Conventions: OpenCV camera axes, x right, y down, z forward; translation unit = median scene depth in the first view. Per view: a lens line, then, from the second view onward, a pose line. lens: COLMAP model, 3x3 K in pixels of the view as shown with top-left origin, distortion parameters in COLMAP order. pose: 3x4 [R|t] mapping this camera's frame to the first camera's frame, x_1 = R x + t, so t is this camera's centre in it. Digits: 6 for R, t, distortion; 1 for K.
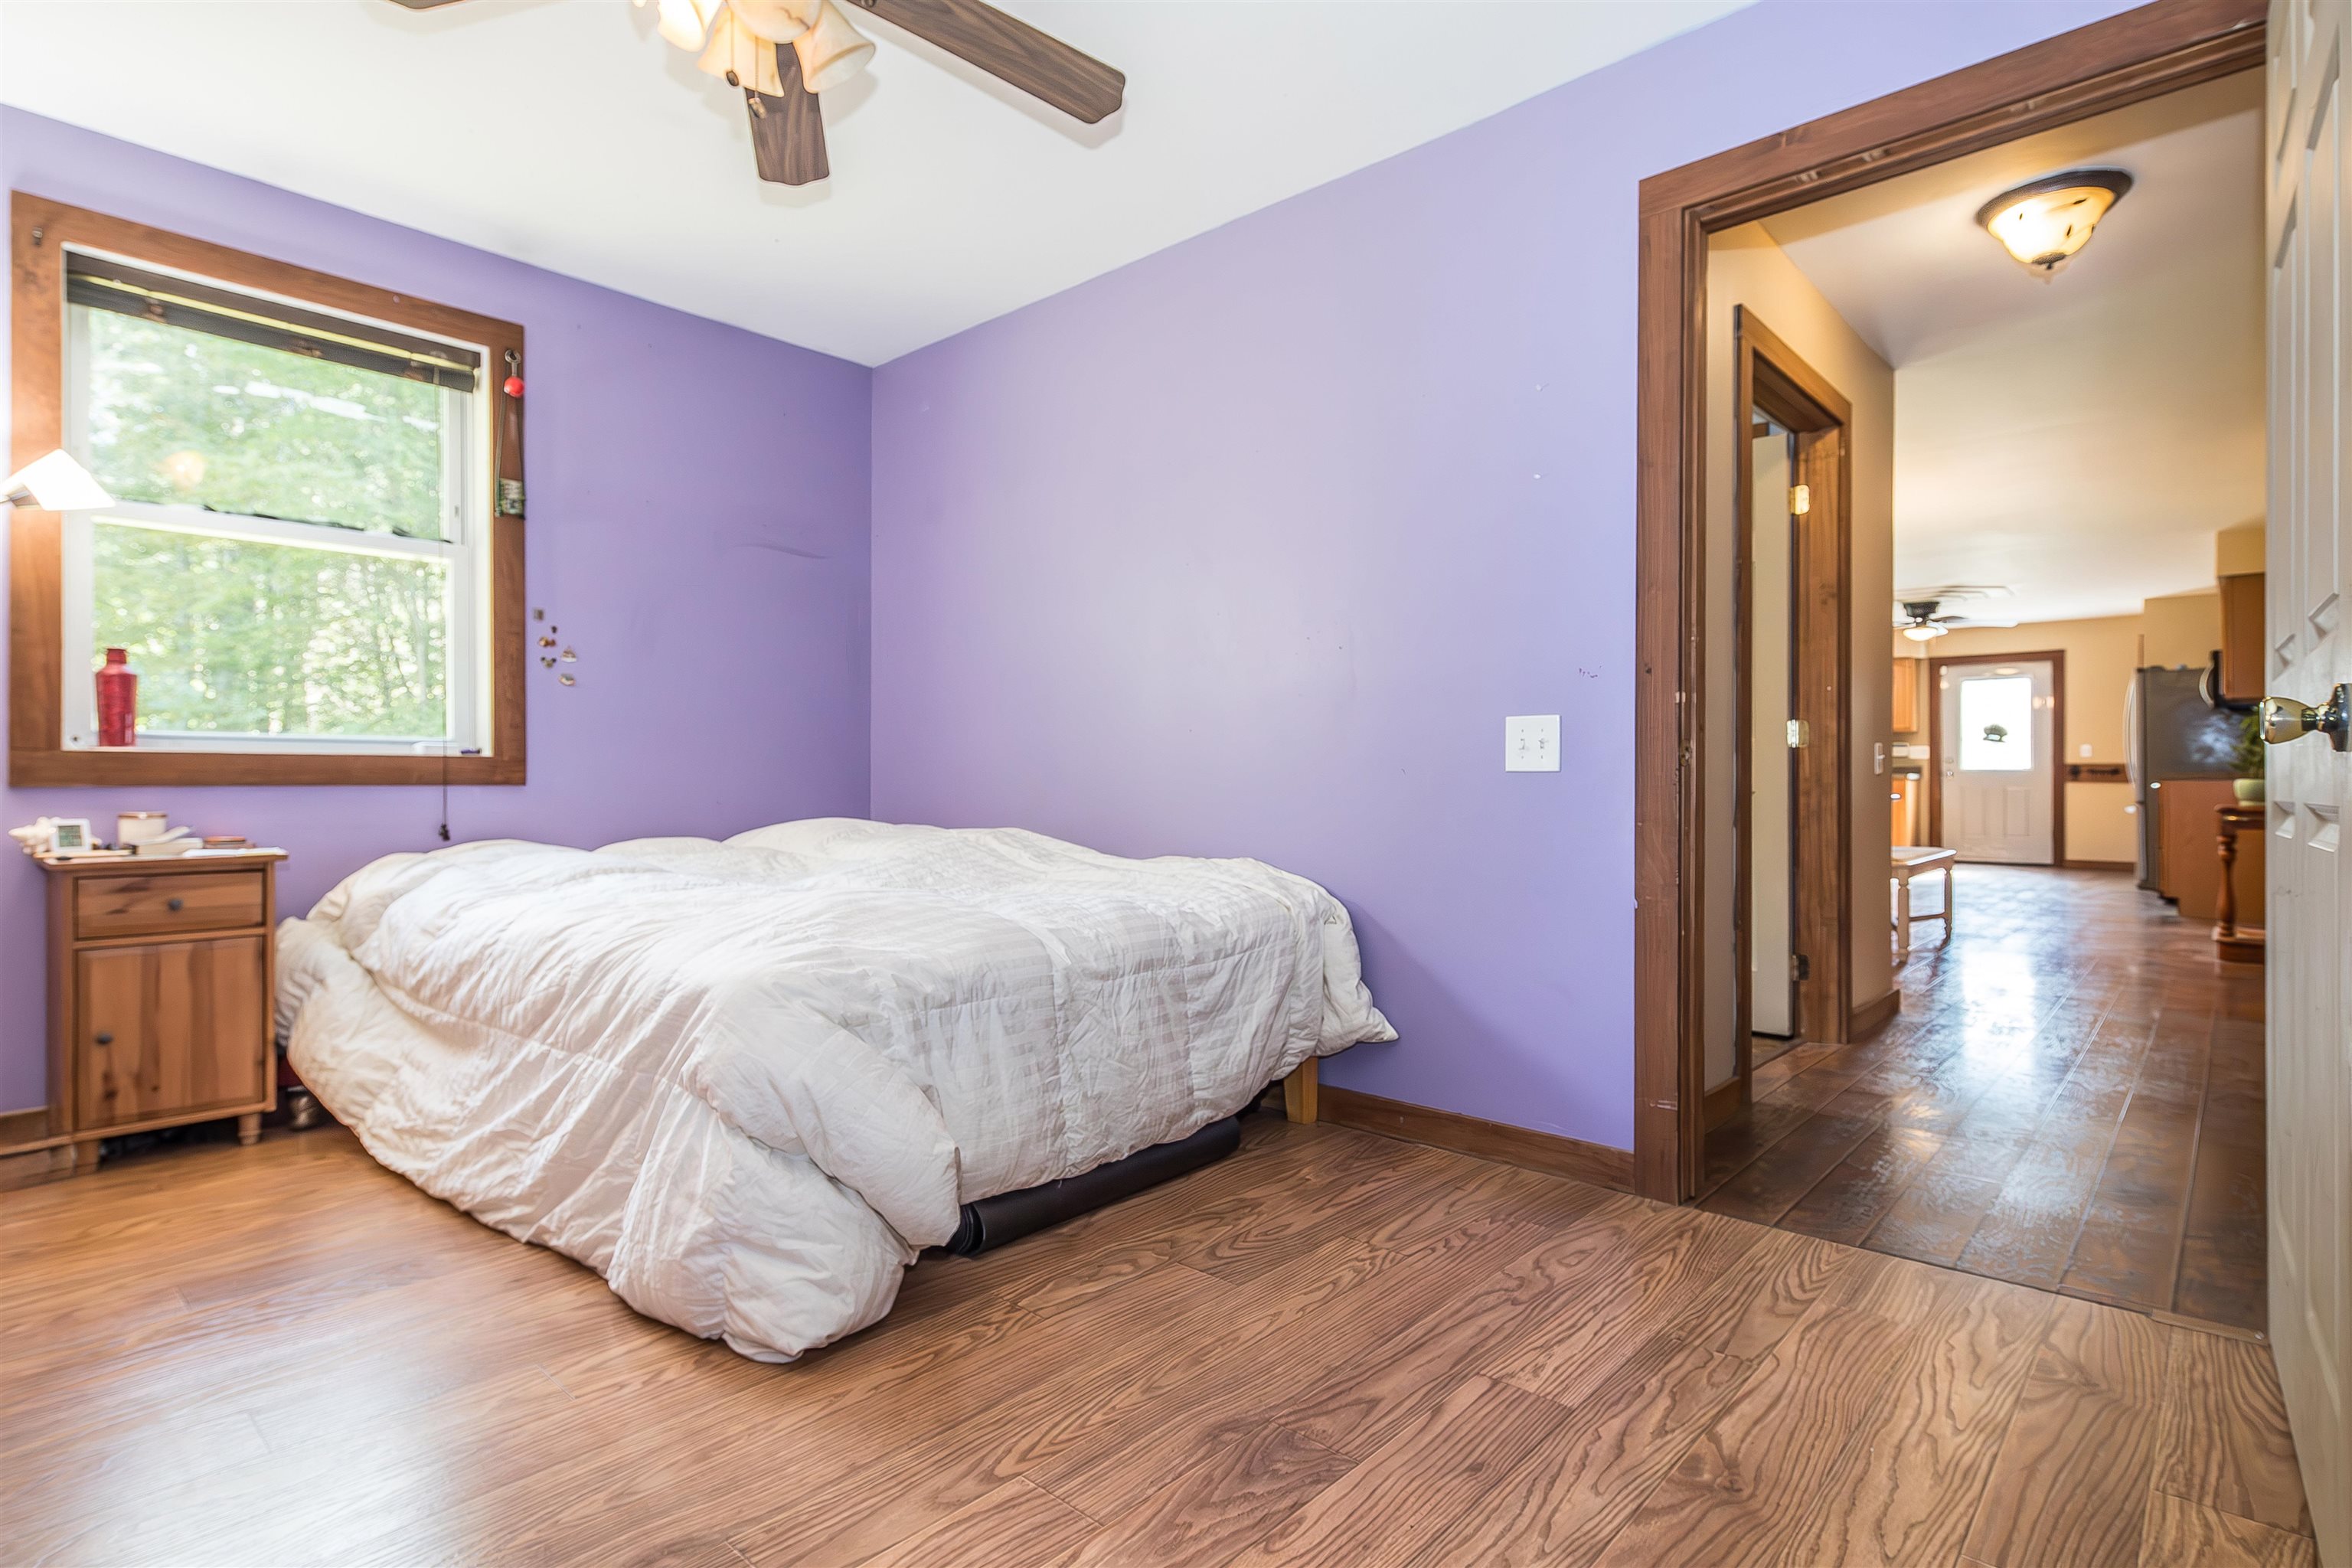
lens RADIAL K [[1162.1, 0, 1186.1], [0, 1162.1, 785.5], [0, 0, 1]] dist [0.006573, -0.002580]
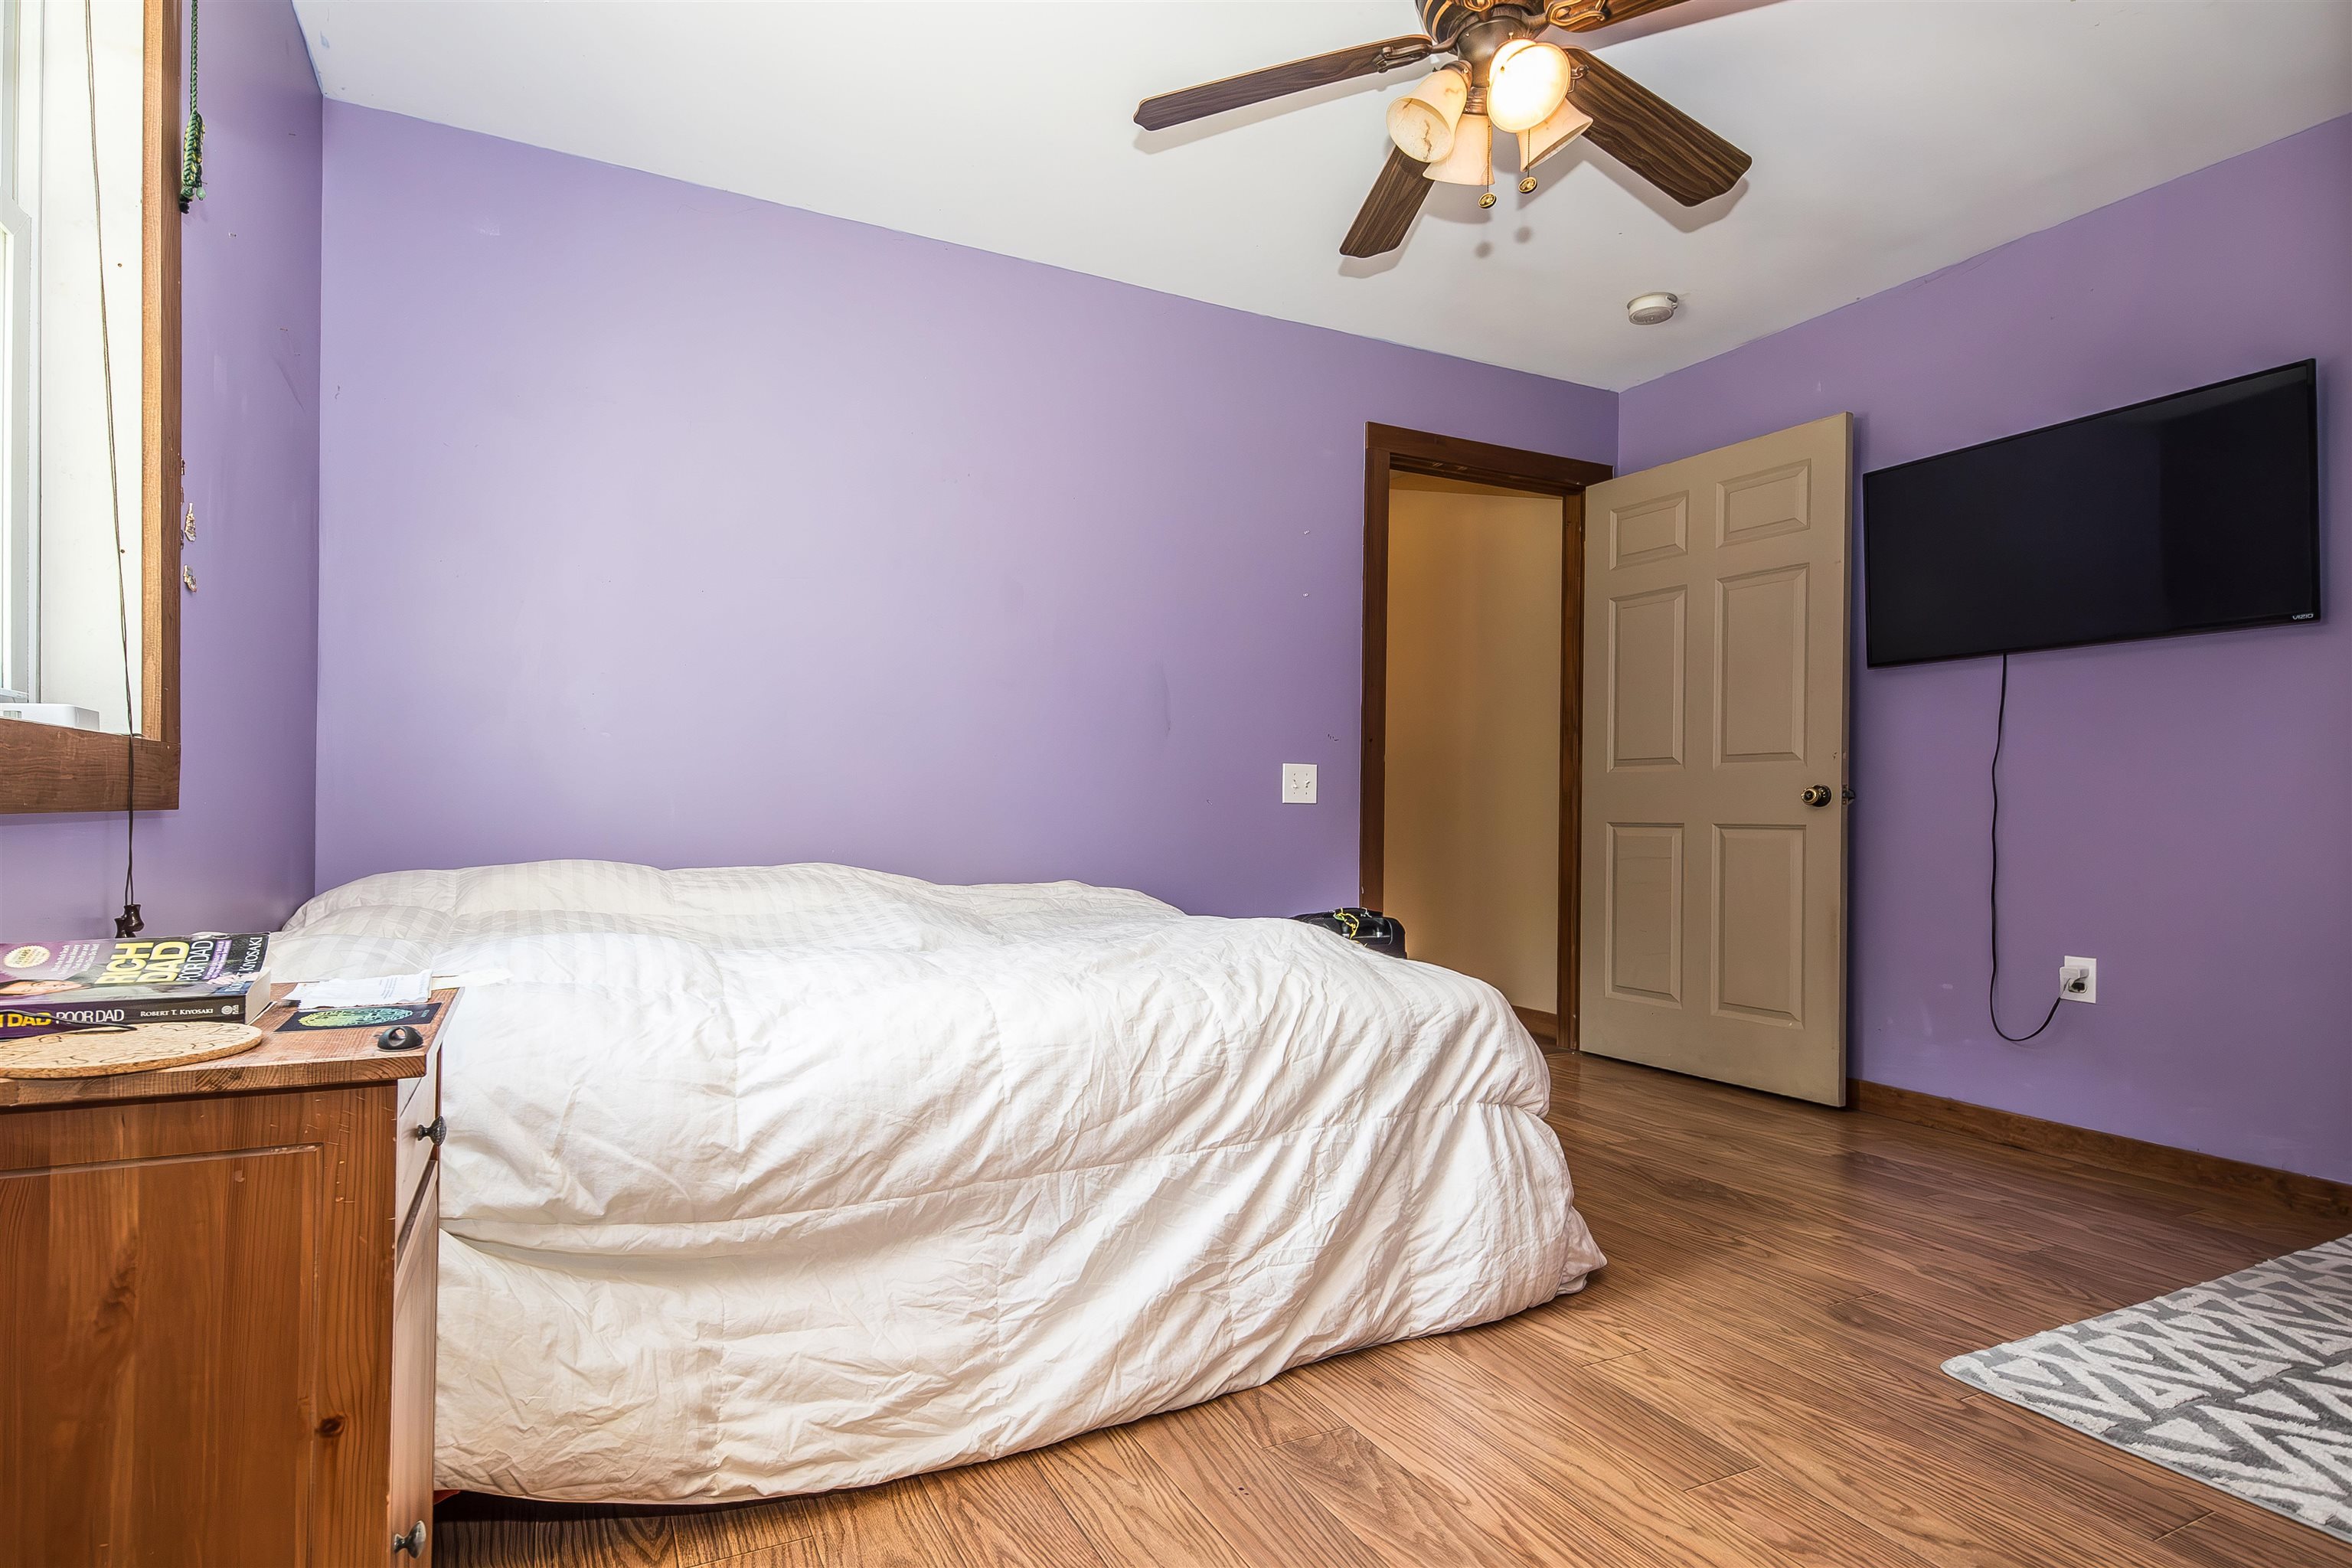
lens RADIAL K [[1162.1, 0, 1181.7], [0, 1162.1, 823.8], [0, 0, 1]] dist [0.006573, -0.002580]
pose [[0.369826, -0.005217, 0.929087, -1.173556], [-0.012145, 0.999872, 0.010449, -0.000349], [-0.929022, -0.015148, 0.369715, 0.673887]]
